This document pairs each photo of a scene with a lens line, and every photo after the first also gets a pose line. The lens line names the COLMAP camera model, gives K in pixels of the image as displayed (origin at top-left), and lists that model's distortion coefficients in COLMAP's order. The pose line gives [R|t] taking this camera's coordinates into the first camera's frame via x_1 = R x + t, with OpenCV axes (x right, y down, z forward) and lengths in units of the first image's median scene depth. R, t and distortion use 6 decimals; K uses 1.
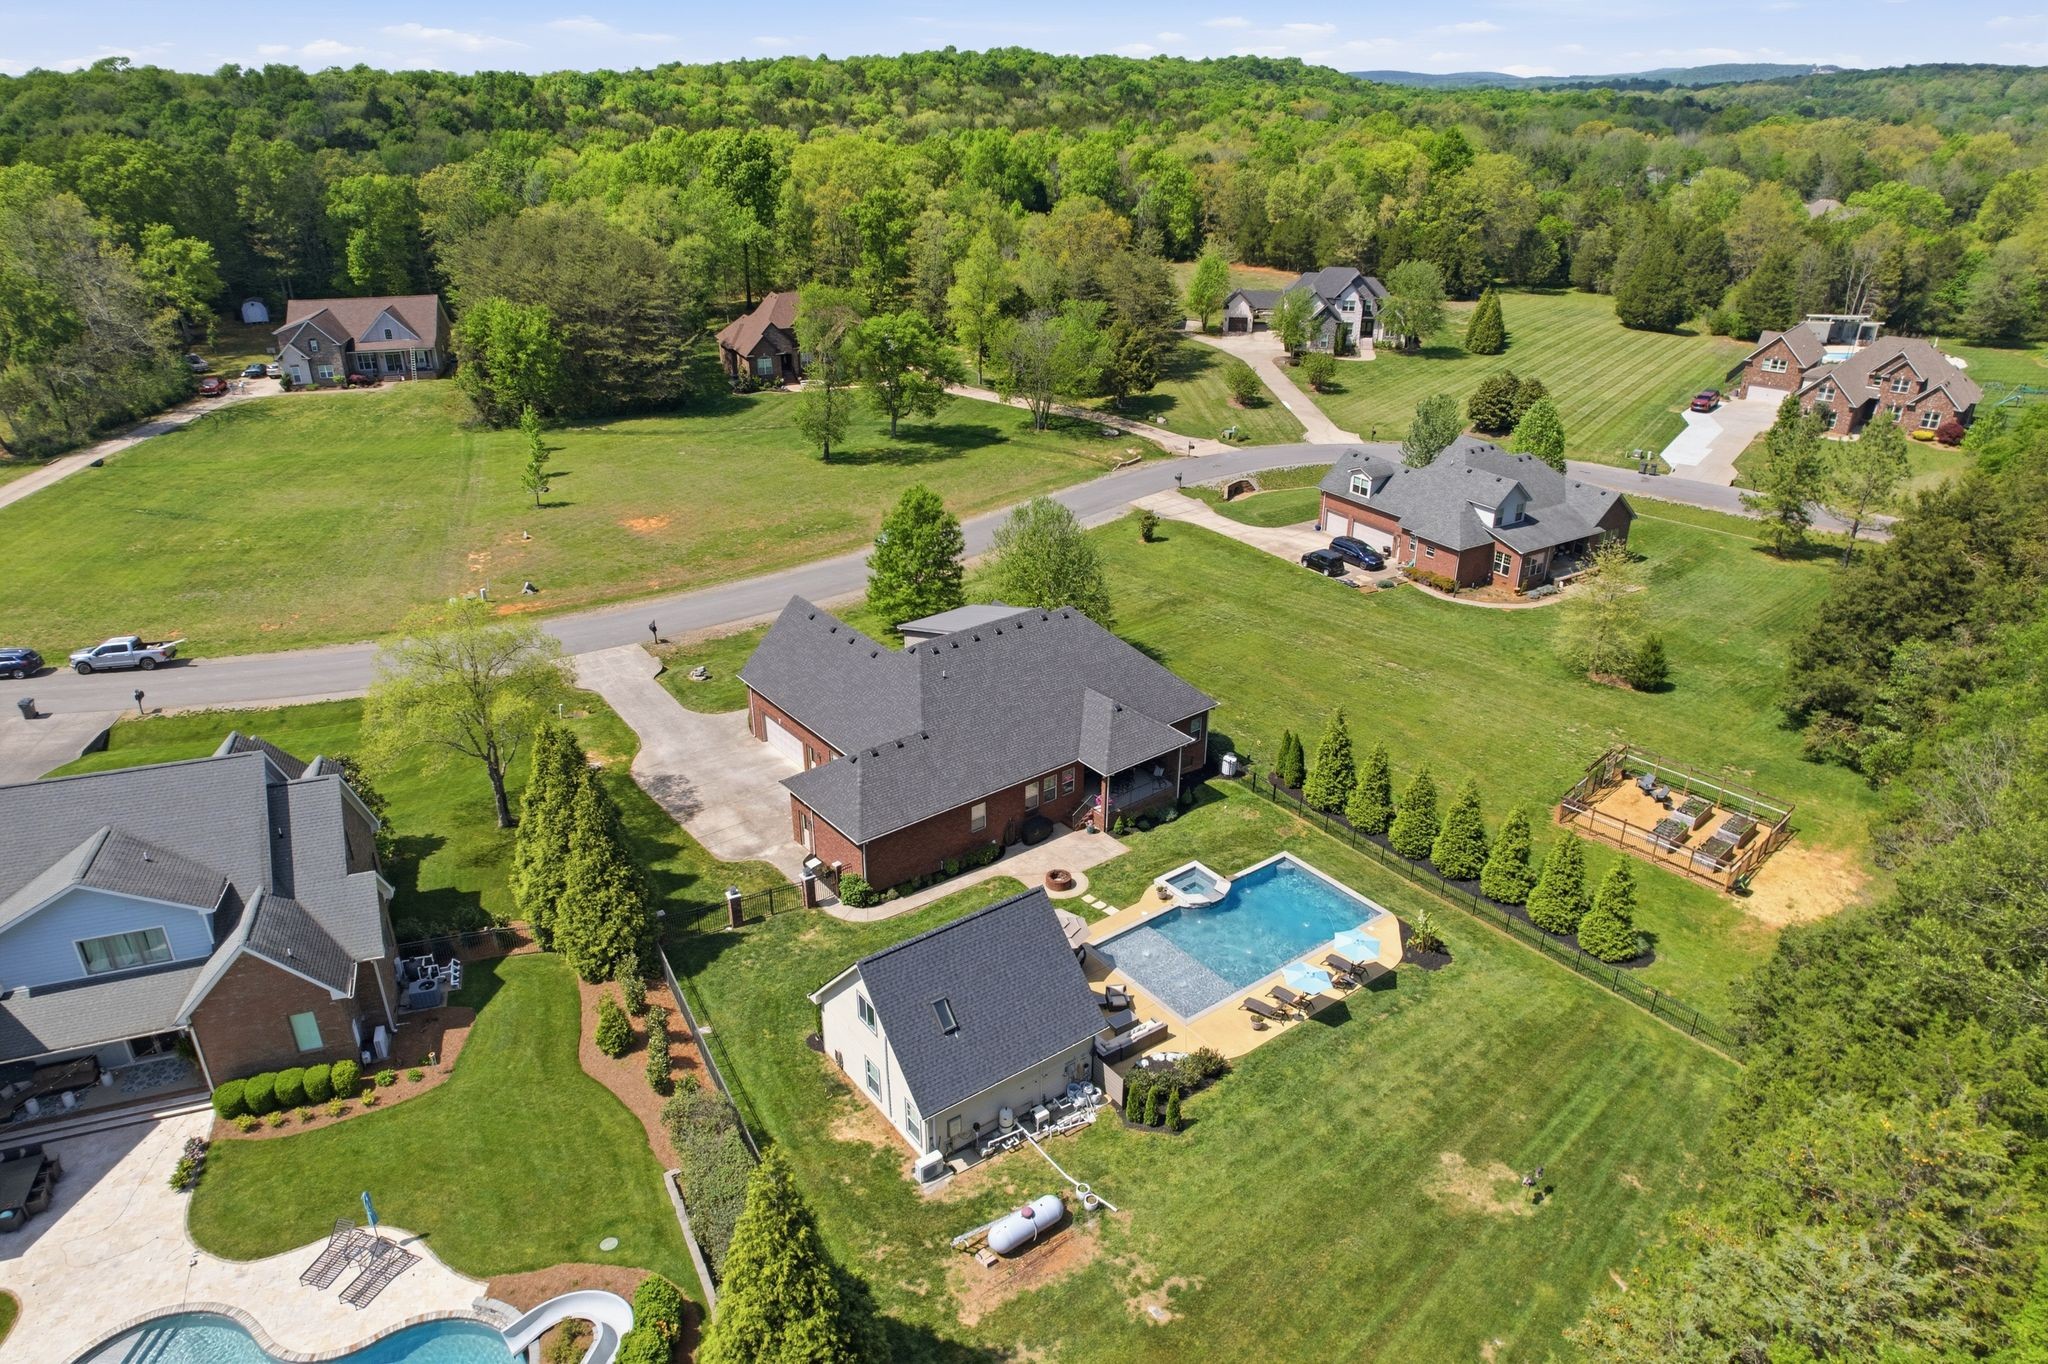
lens RADIAL K [[1324.3, 0, 1024.1], [0, 1324.3, 661.3], [0, 0, 1]] dist [-0.079660, 0.073068]
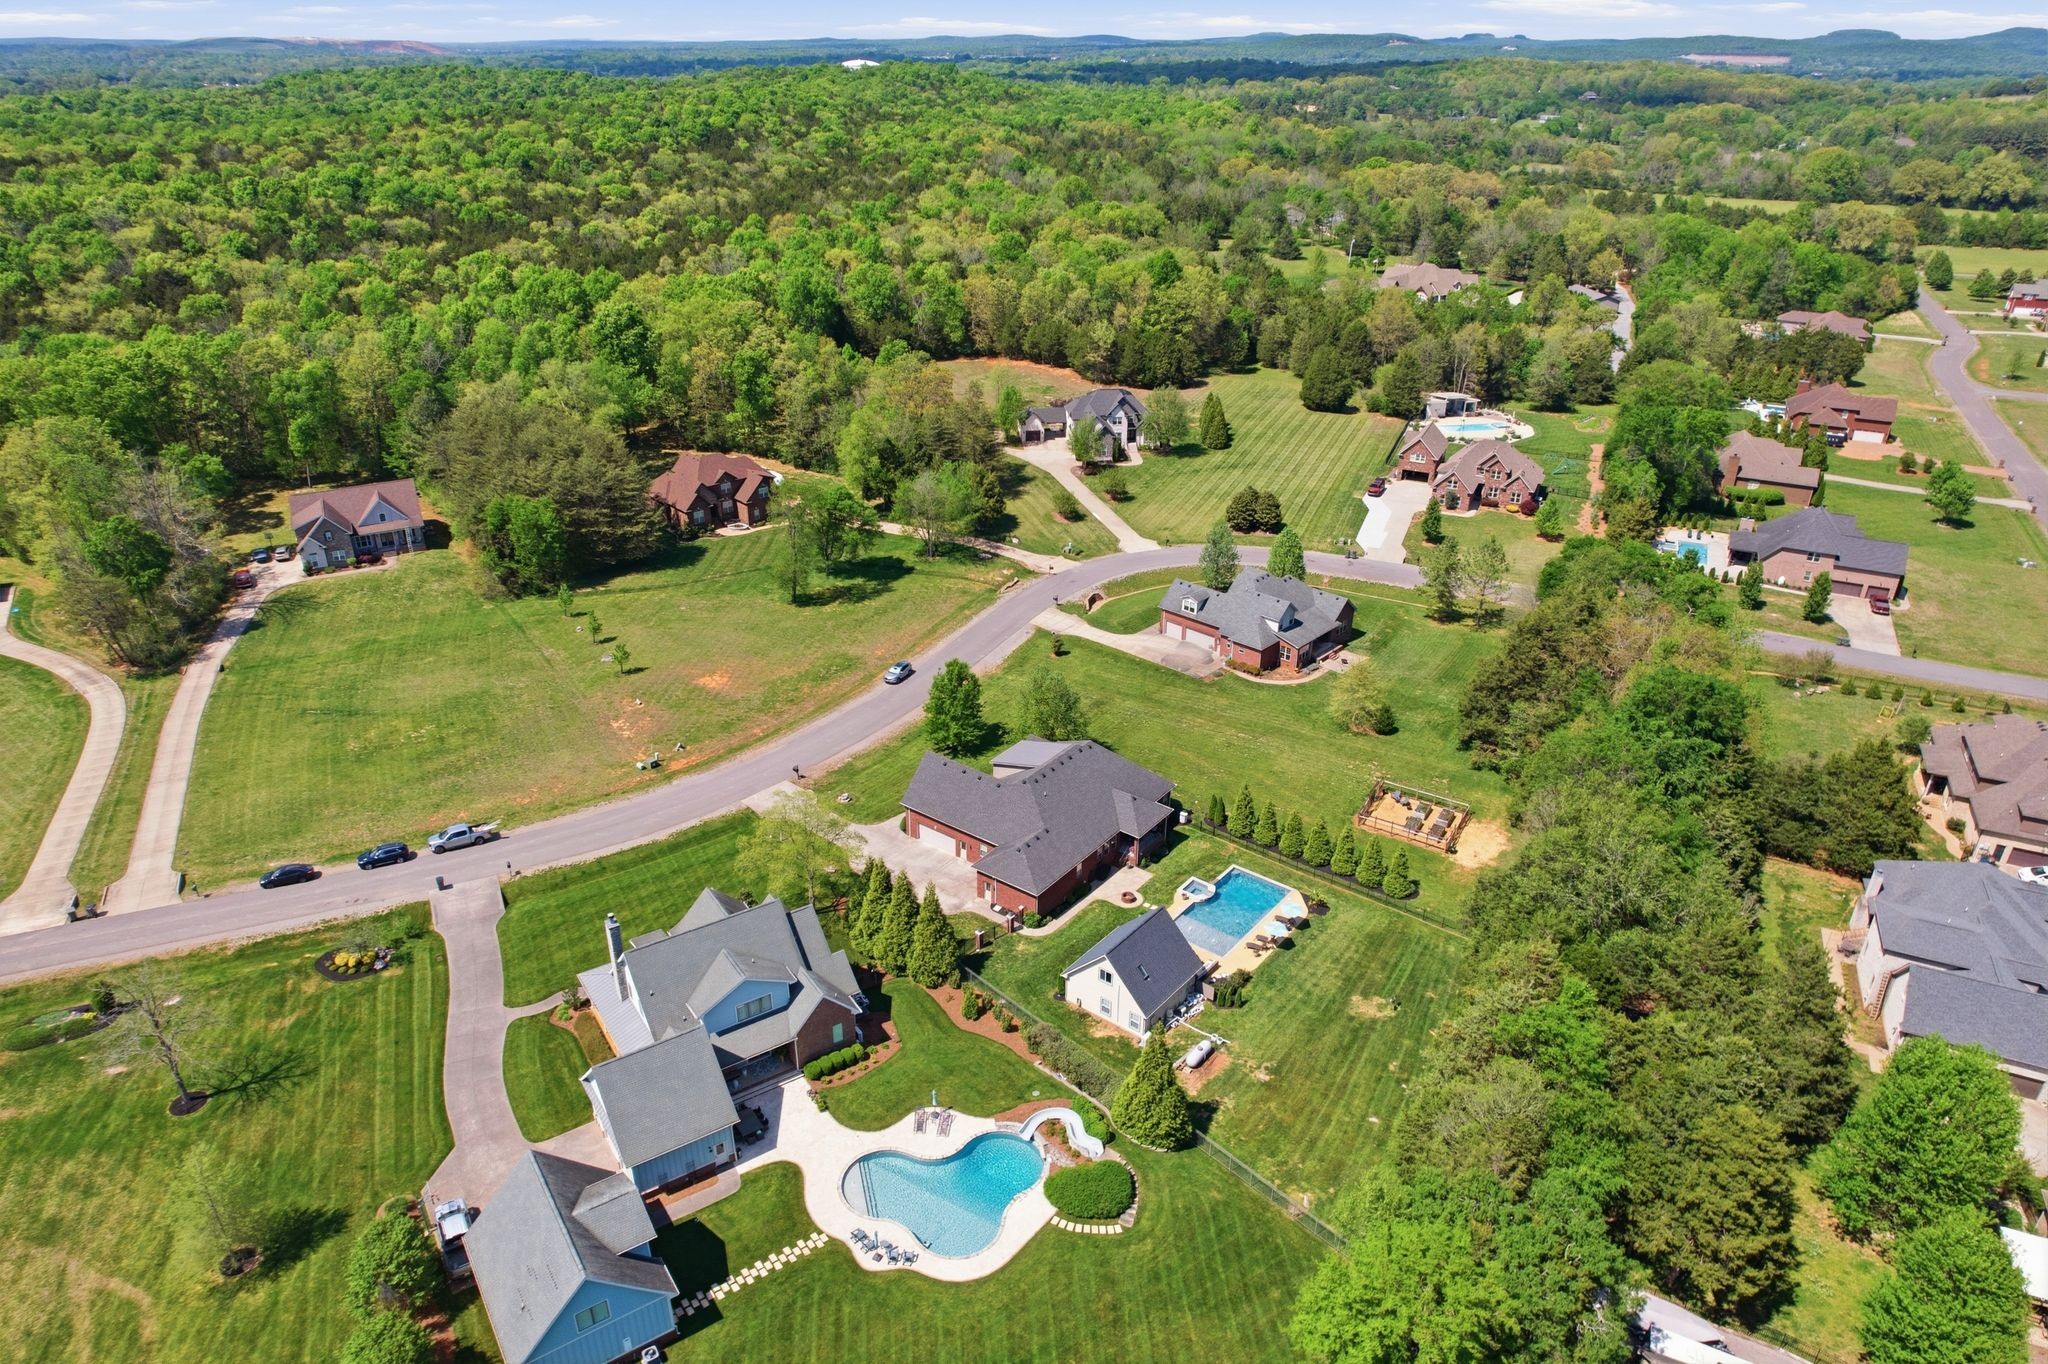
lens RADIAL K [[1324.3, 0, 1024.1], [0, 1324.3, 661.3], [0, 0, 1]] dist [-0.079660, 0.073068]
pose [[0.966833, -0.107250, 0.231800, -0.448863], [0.101693, 0.994170, 0.035829, -0.219025], [-0.234291, -0.011068, 0.972103, -0.690607]]
